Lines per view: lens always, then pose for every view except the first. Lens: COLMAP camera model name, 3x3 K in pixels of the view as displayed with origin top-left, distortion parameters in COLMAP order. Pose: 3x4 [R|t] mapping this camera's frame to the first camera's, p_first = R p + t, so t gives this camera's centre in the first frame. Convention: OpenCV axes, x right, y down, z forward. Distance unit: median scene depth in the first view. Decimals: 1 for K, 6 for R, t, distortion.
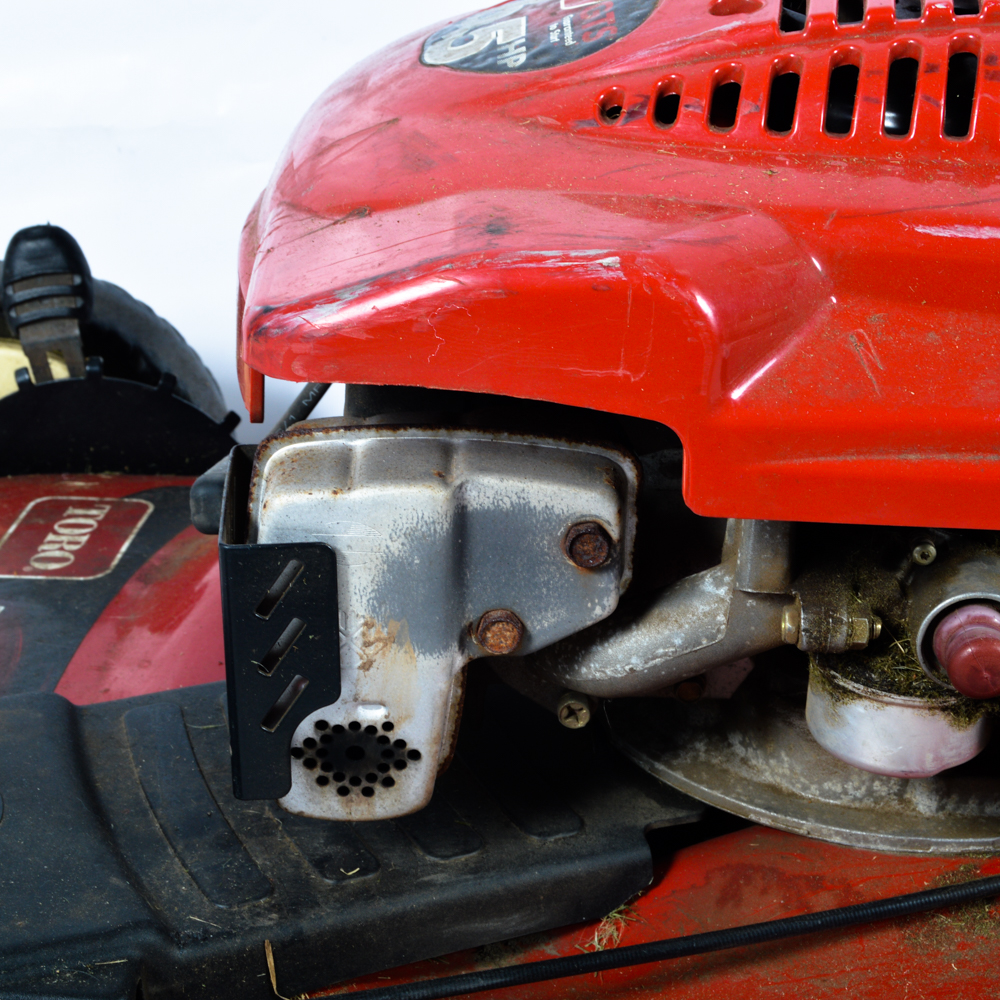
lens RADIAL K [[2288.7, 0, 500.0], [0, 2288.7, 500.0], [0, 0, 1]] dist [-0.049431, -0.039336]
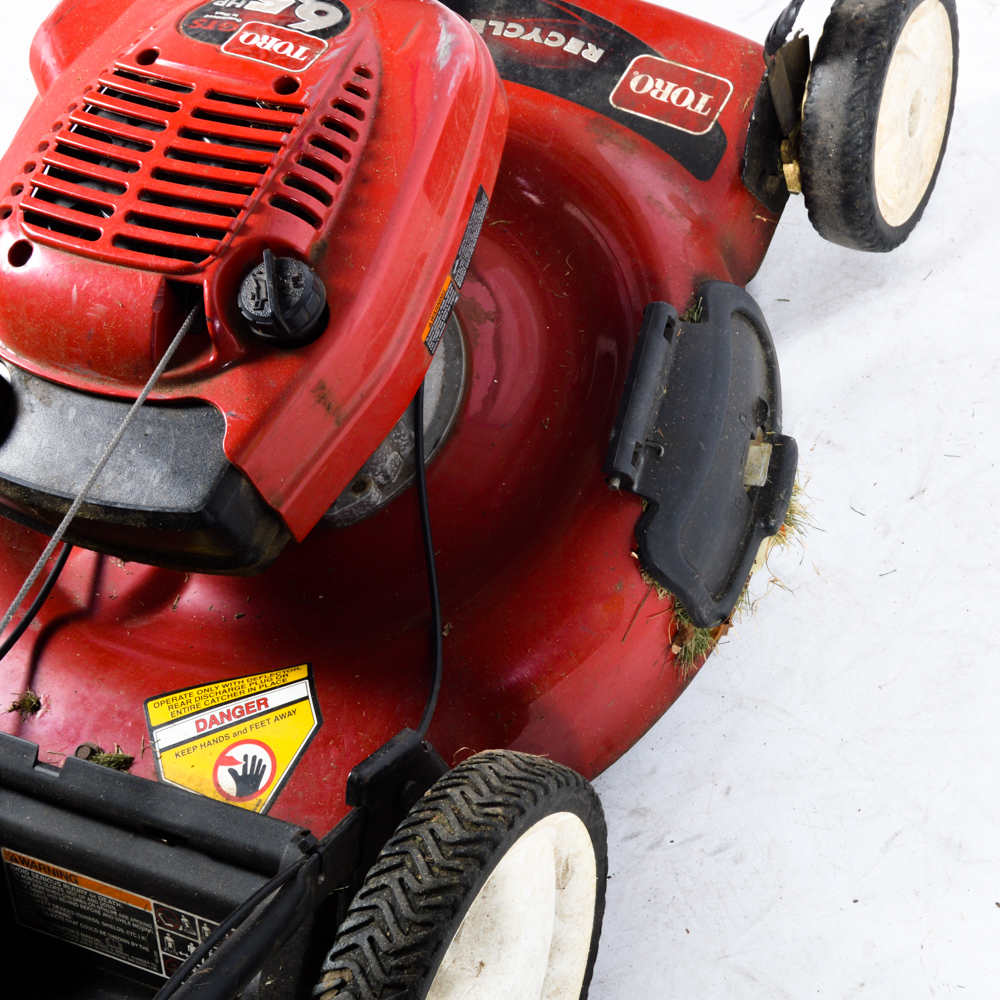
lens RADIAL K [[2159.6, 0, 736.9], [0, 2159.6, 498.7], [0, 0, 1]] dist [-0.062172, -0.214346]
pose [[-0.325574, 0.842350, -0.429474, 1.107506], [-0.294700, 0.341192, 0.892603, -1.980470], [0.898417, 0.417175, 0.137157, 1.385952]]
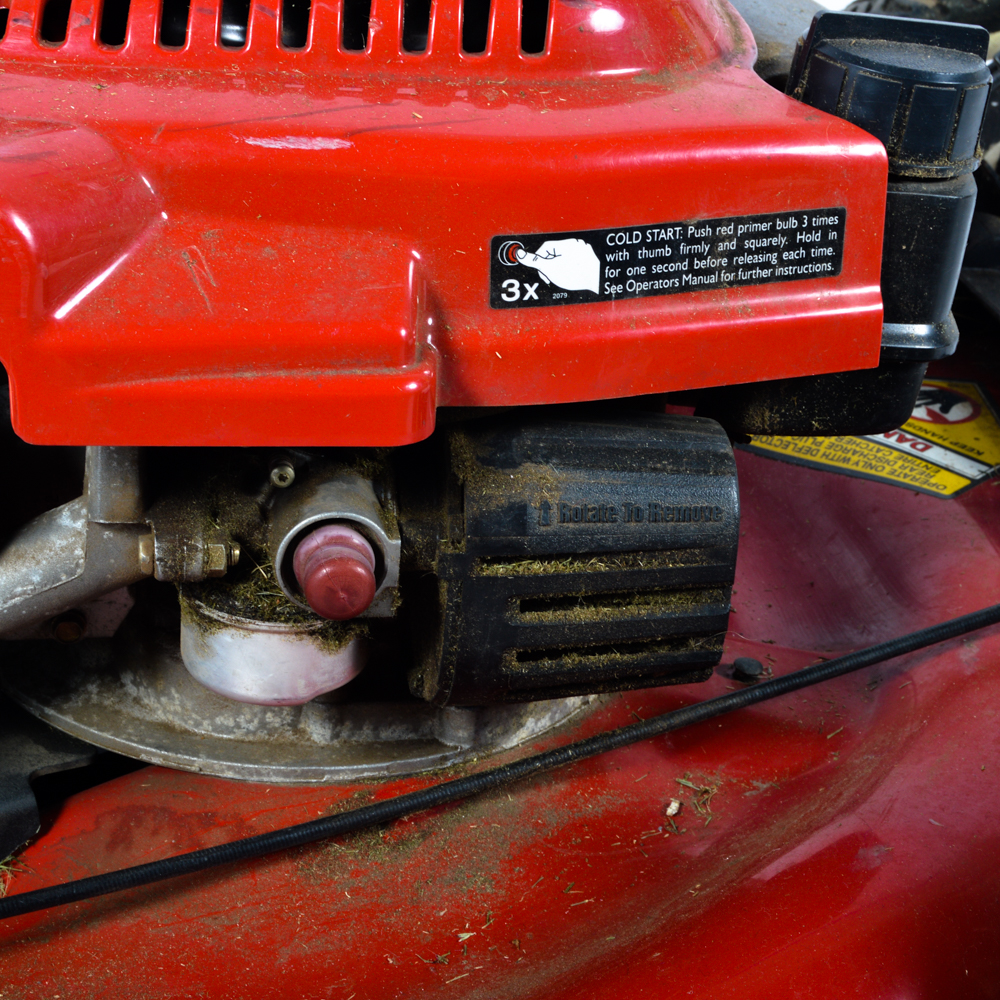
lens RADIAL K [[2288.7, 0, 500.0], [0, 2288.7, 500.0], [0, 0, 1]] dist [-0.049431, -0.039336]
pose [[0.981306, -0.045387, 0.187027, 0.090338], [0.041944, 0.998871, 0.022325, 0.015369], [-0.187829, -0.014063, 0.982101, 0.019367]]
